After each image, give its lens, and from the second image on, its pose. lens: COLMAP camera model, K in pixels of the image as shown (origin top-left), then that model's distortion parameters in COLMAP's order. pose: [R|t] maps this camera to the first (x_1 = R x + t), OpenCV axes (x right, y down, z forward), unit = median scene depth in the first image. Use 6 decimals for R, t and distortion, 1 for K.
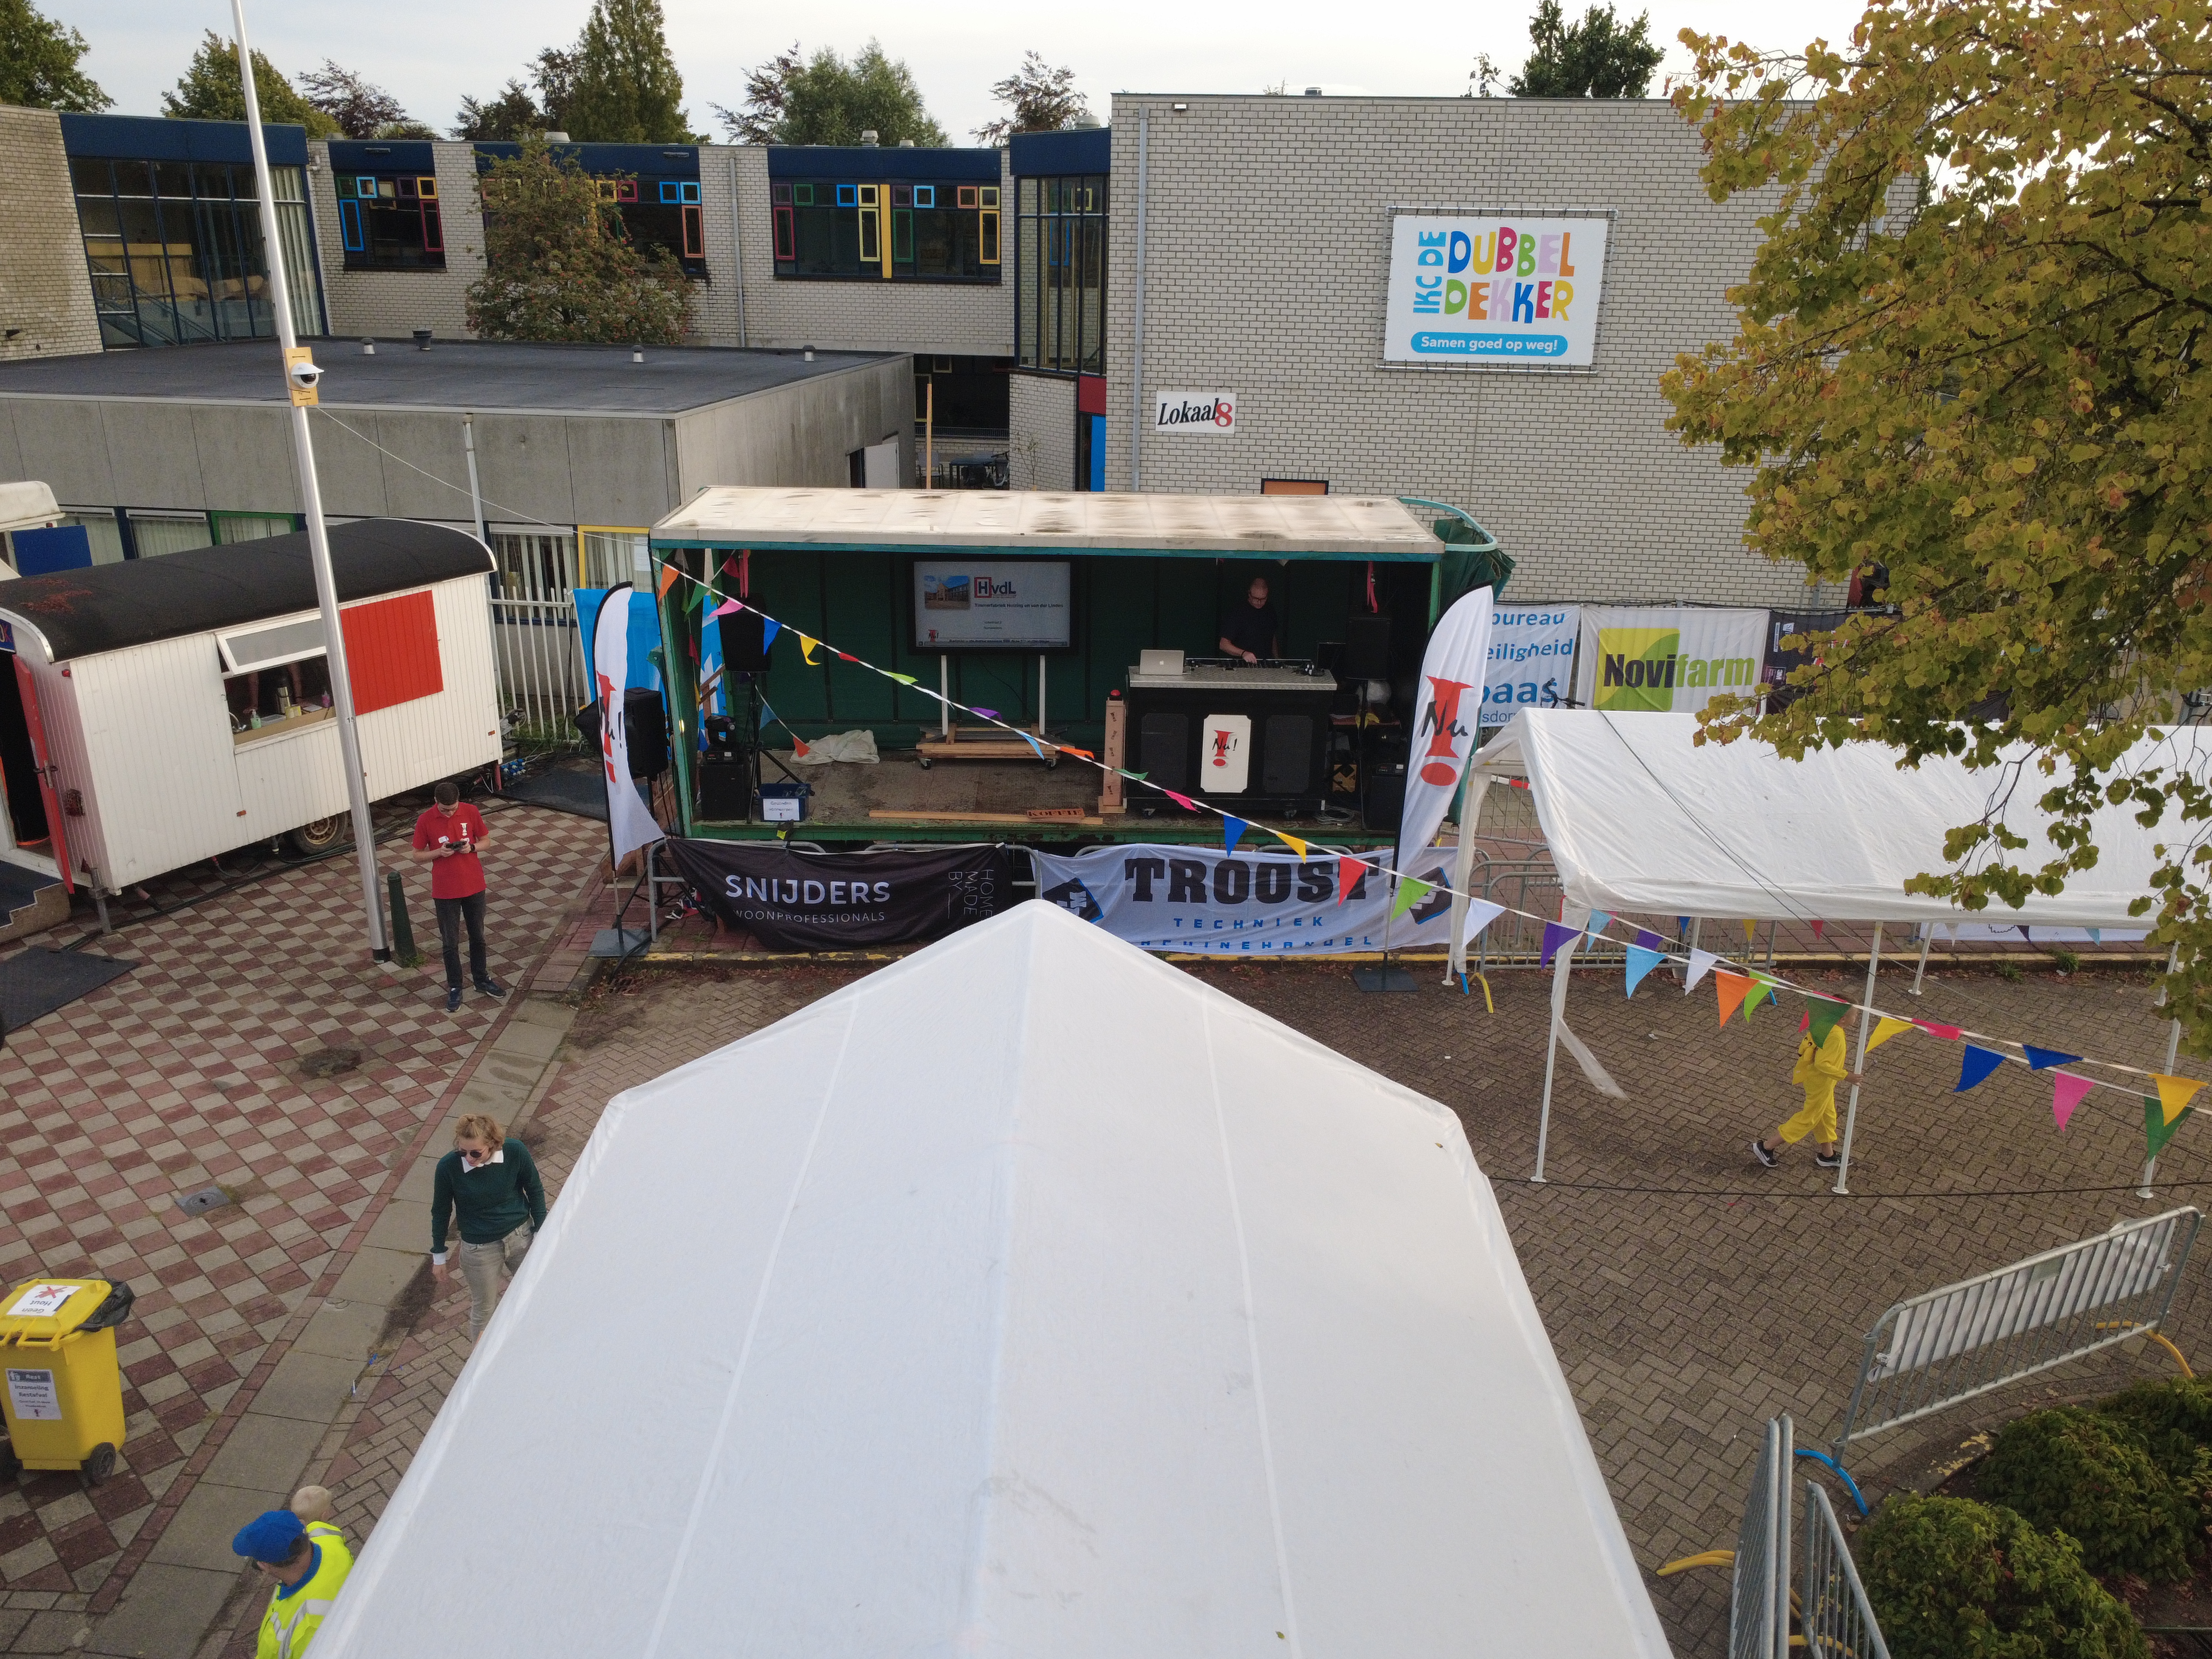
lens RADIAL K [[1604.7, 0, 1106.0], [0, 1604.7, 829.5], [0, 0, 1]] dist [0.034446, -0.000621]
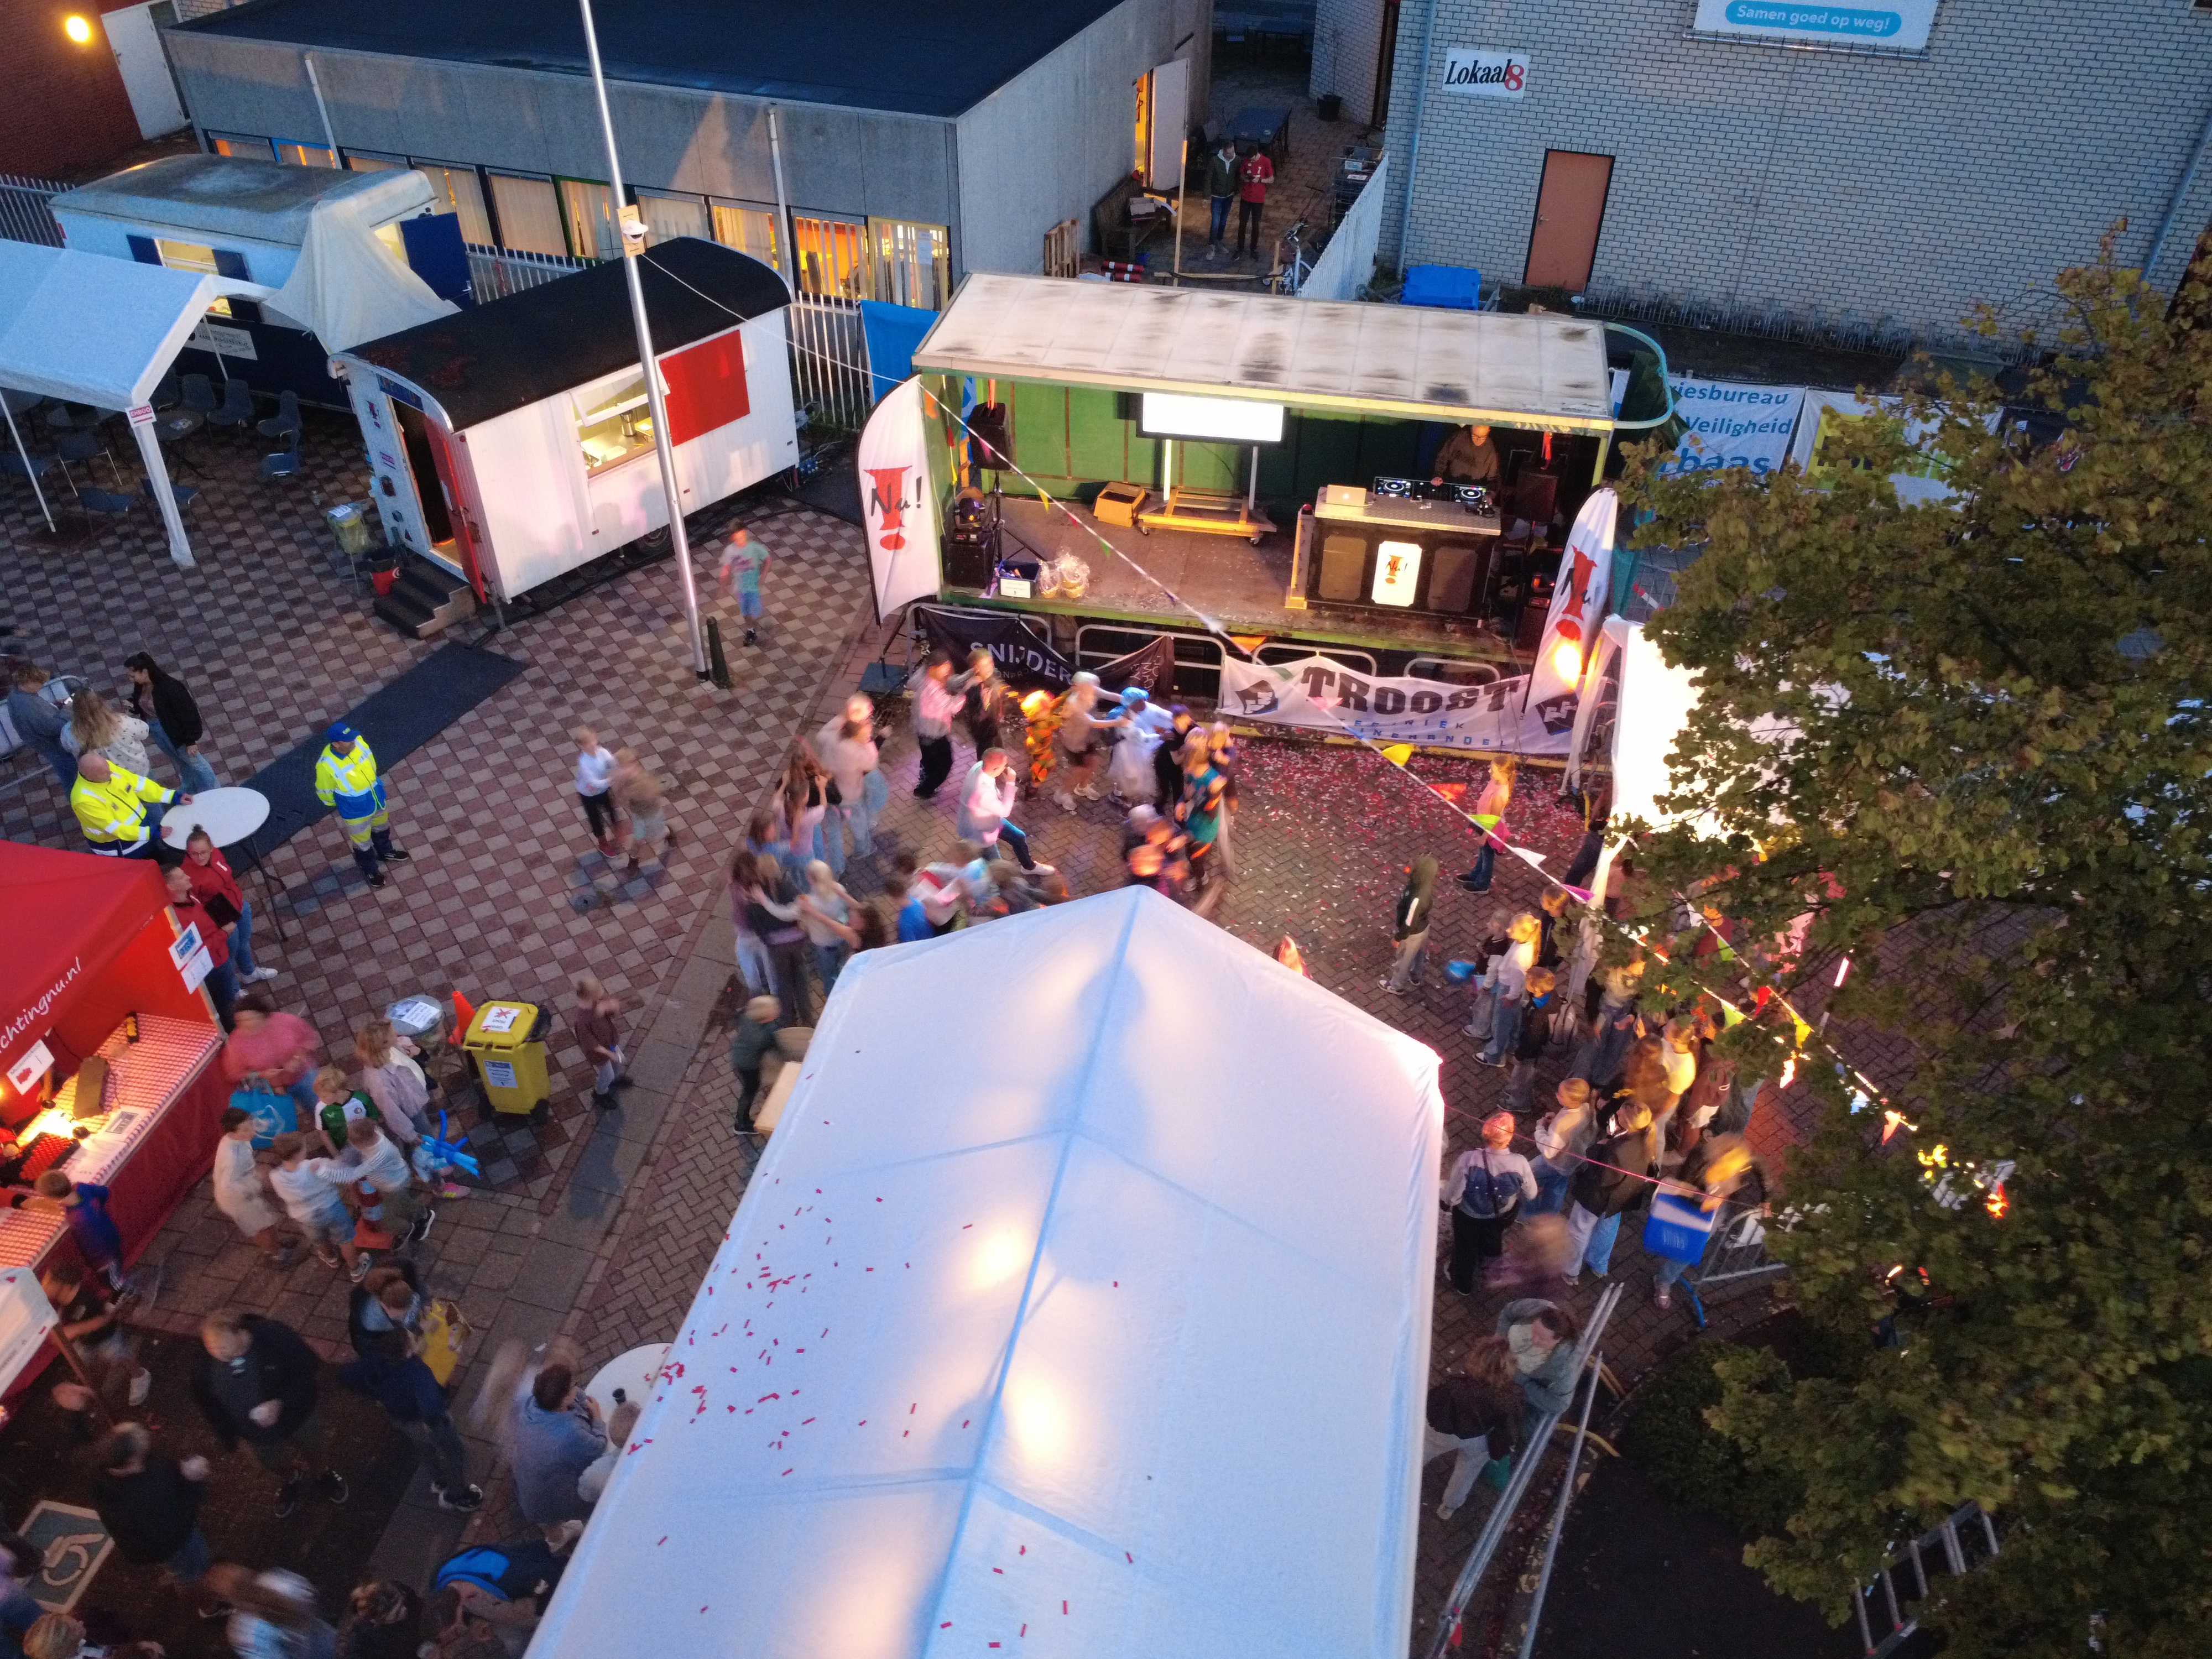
lens RADIAL K [[1543.0, 0, 1106.0], [0, 1543.0, 829.5], [0, 0, 1]] dist [0.056945, 0.001298]
pose [[0.981884, 0.113915, -0.151414, 0.058114], [-0.067423, 0.956850, 0.282653, -0.166686], [0.177079, -0.267324, 0.947196, -0.123855]]
